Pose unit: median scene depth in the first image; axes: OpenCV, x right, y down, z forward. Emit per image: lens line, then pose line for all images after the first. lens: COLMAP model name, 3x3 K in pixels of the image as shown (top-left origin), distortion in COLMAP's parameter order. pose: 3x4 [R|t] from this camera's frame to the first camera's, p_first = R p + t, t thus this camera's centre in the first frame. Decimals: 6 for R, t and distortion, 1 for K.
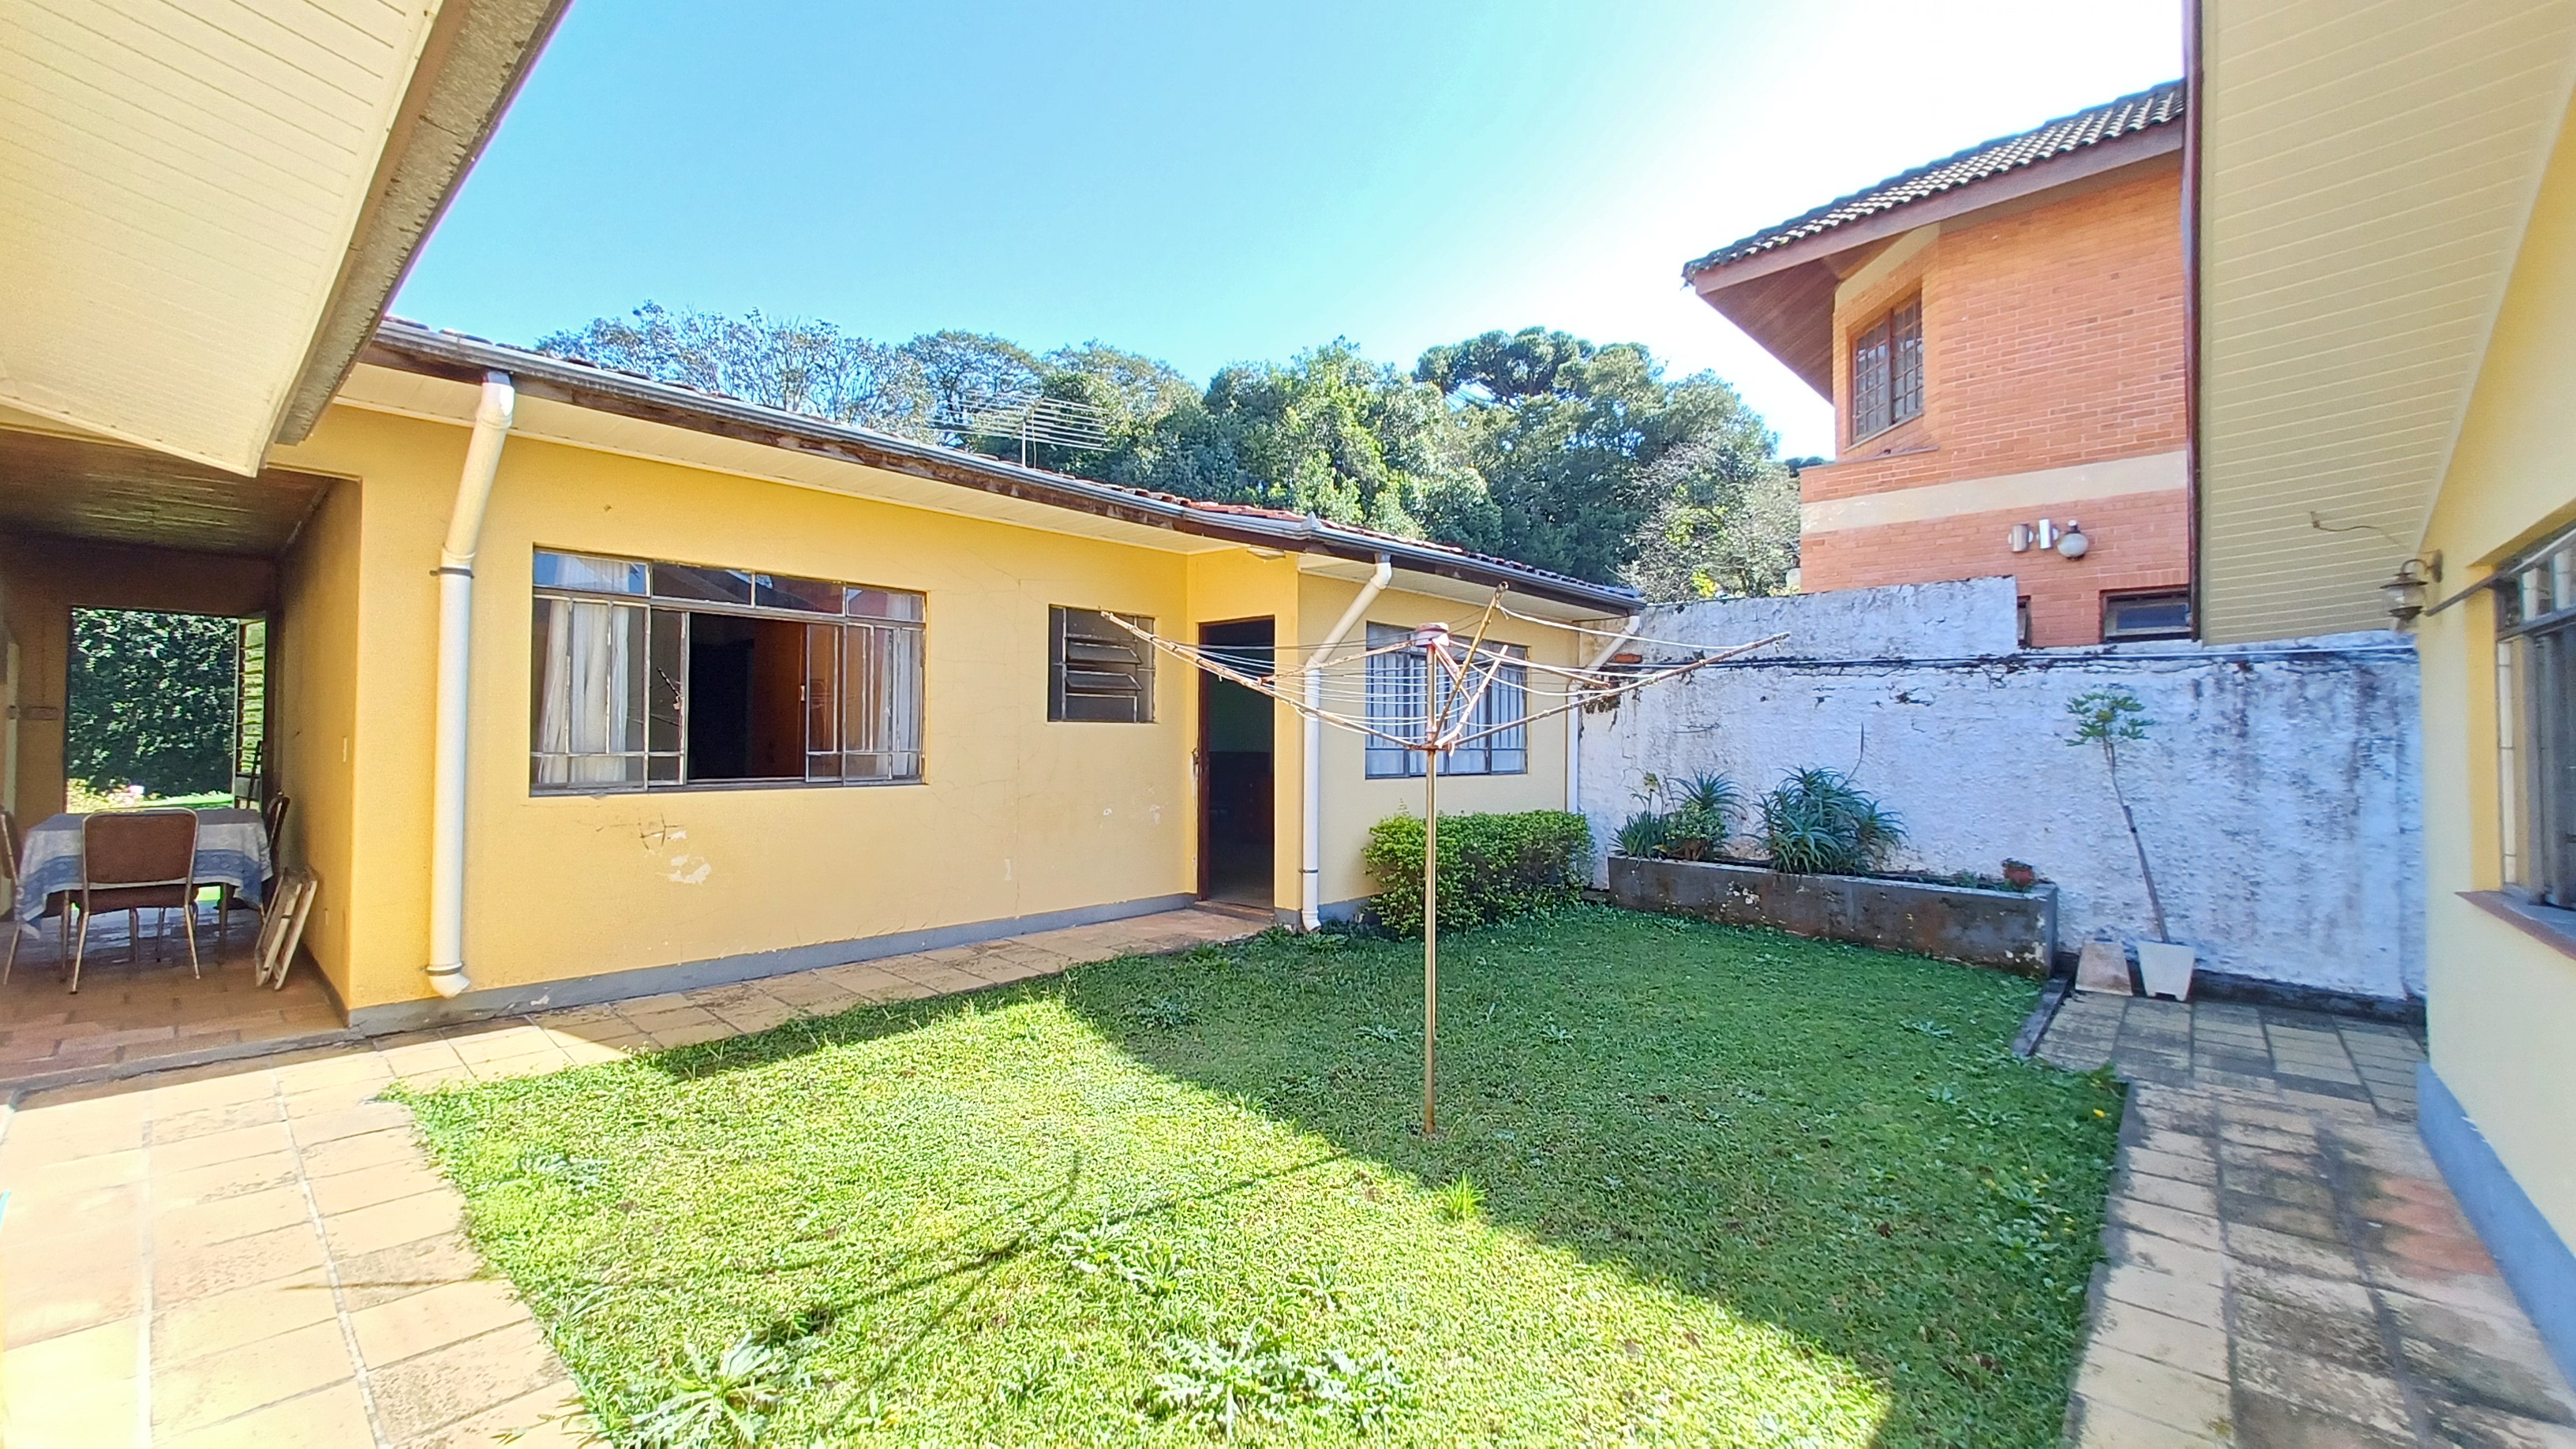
lens RADIAL K [[1000.4, 0, 1290.2], [0, 1000.4, 715.2], [0, 0, 1]] dist [-0.002655, -0.000243]
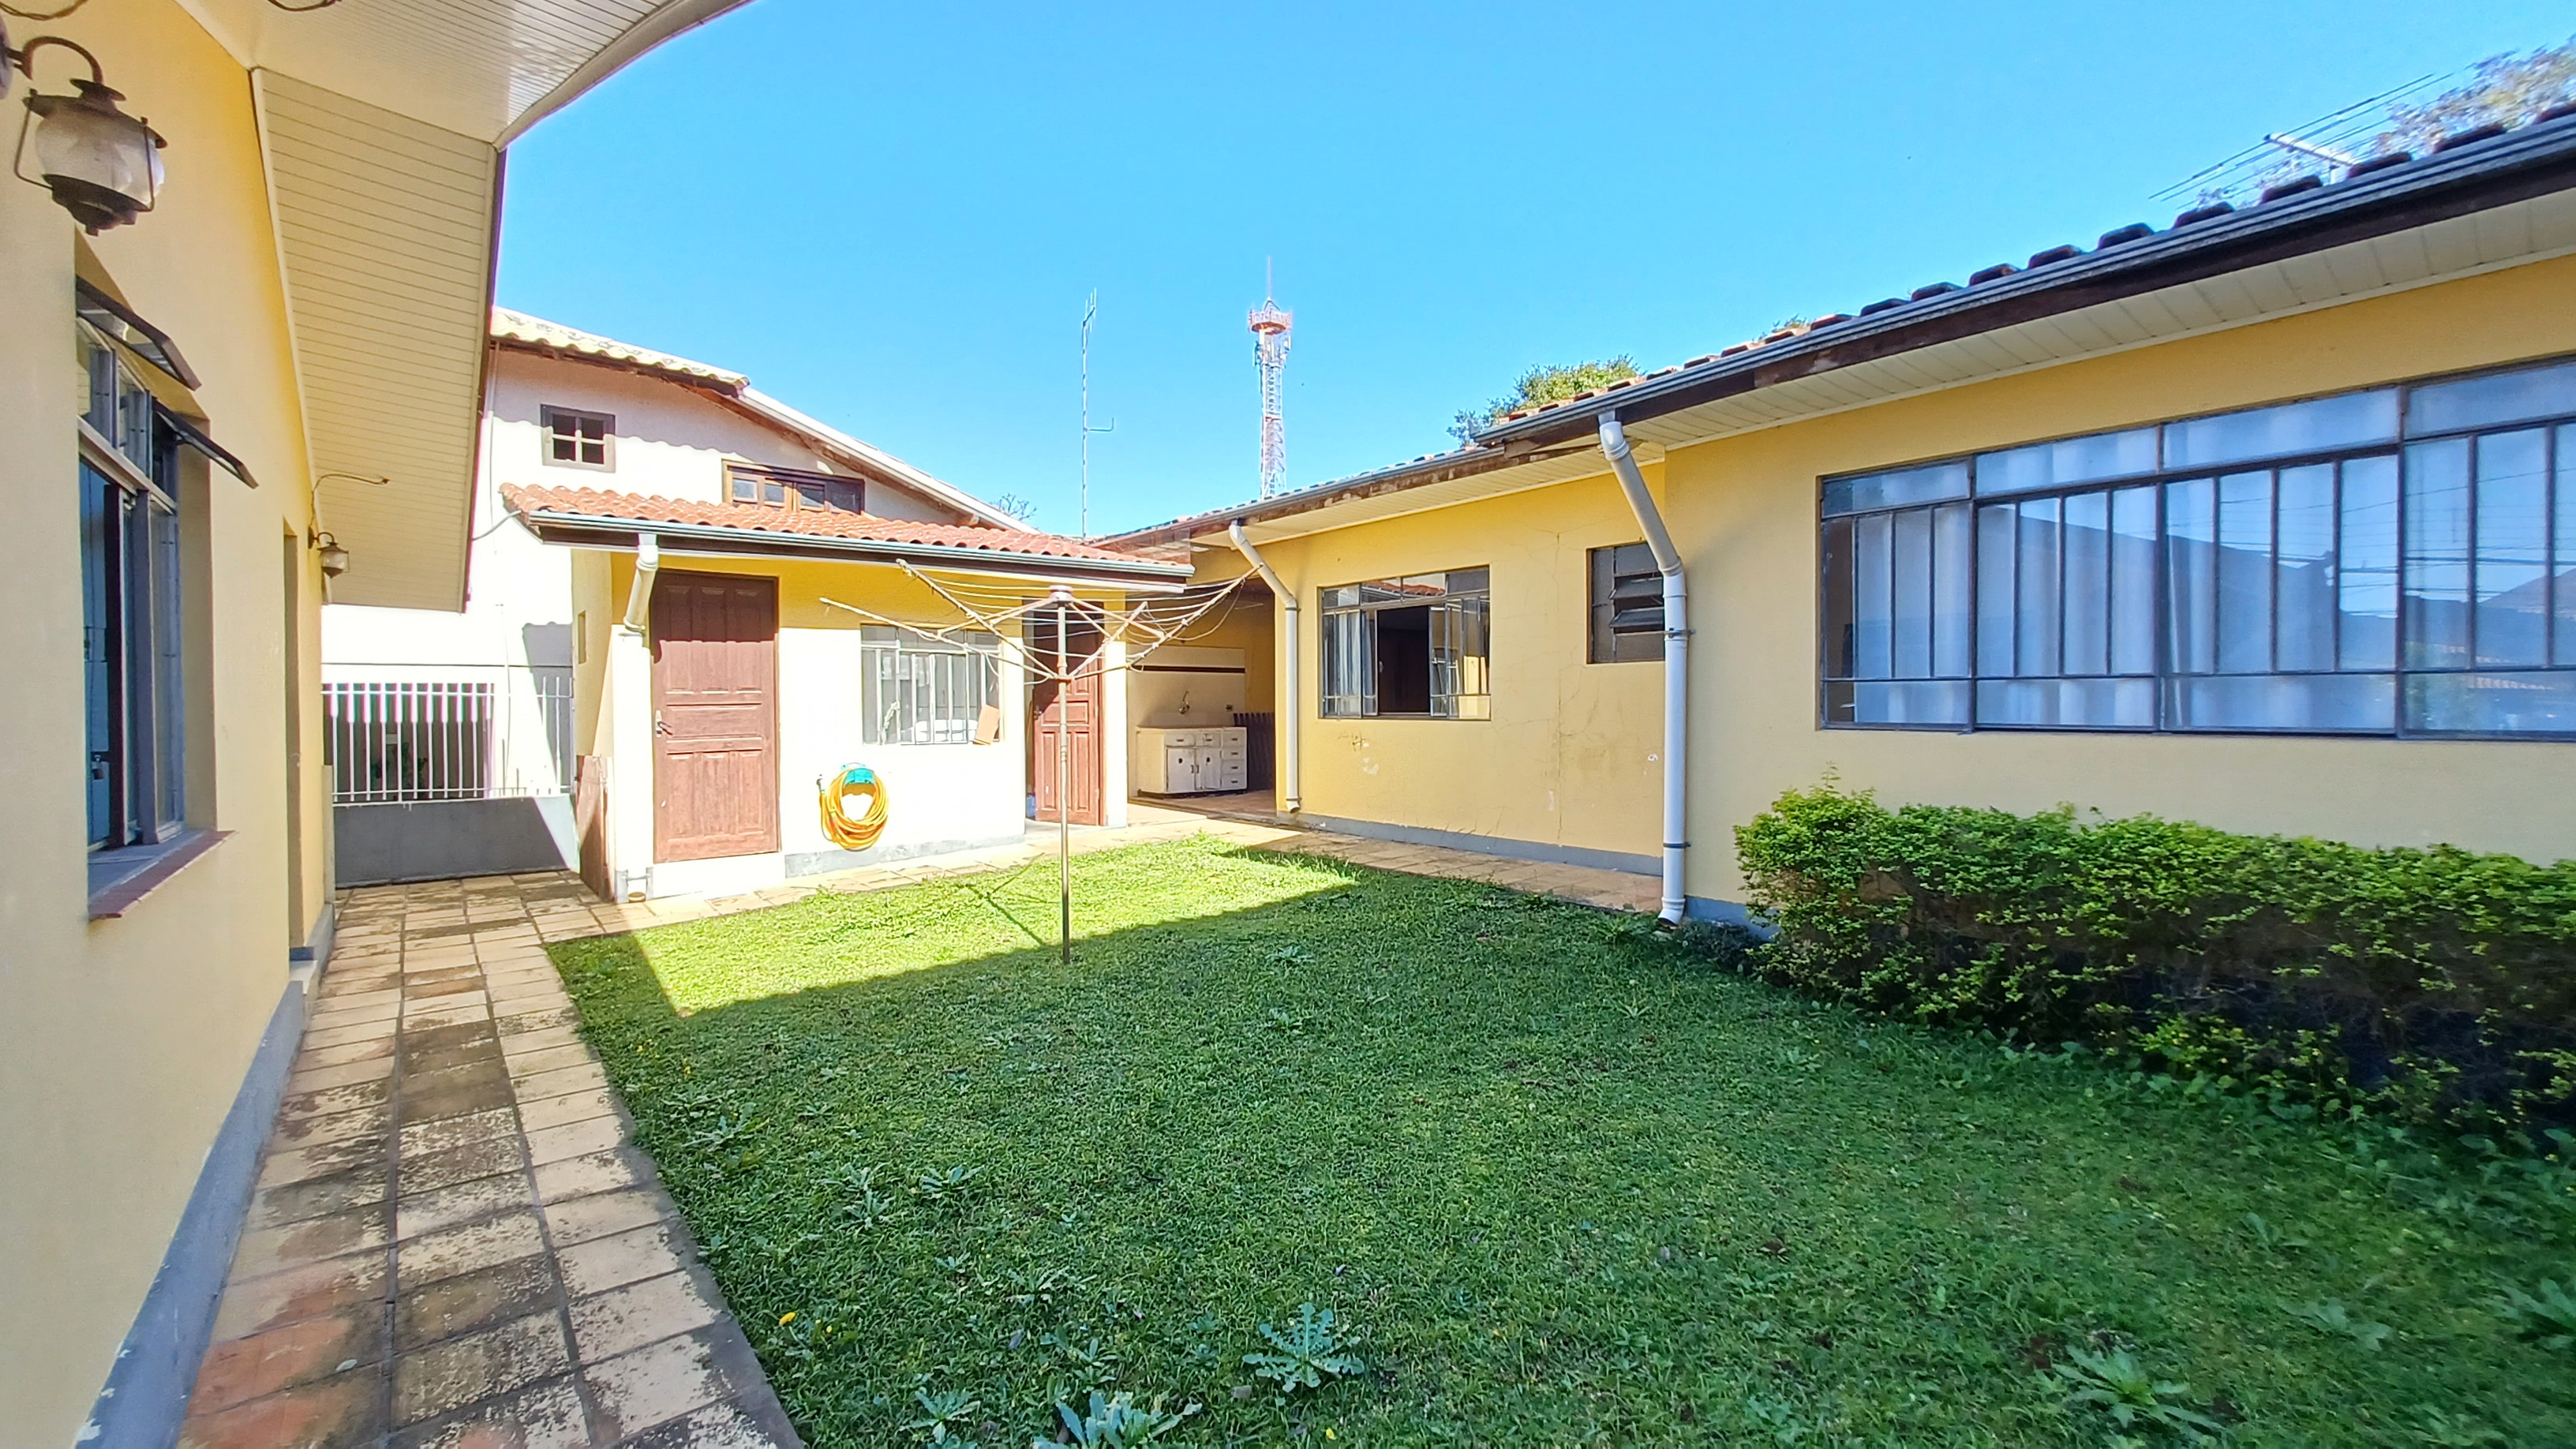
lens RADIAL K [[1000.4, 0, 1290.5], [0, 1000.4, 723.8], [0, 0, 1]] dist [-0.002655, -0.000243]
pose [[-0.116721, 0.012456, -0.993087, 1.530787], [0.027051, 0.999590, 0.009359, 0.093874], [0.992796, -0.025771, -0.117010, 1.568098]]
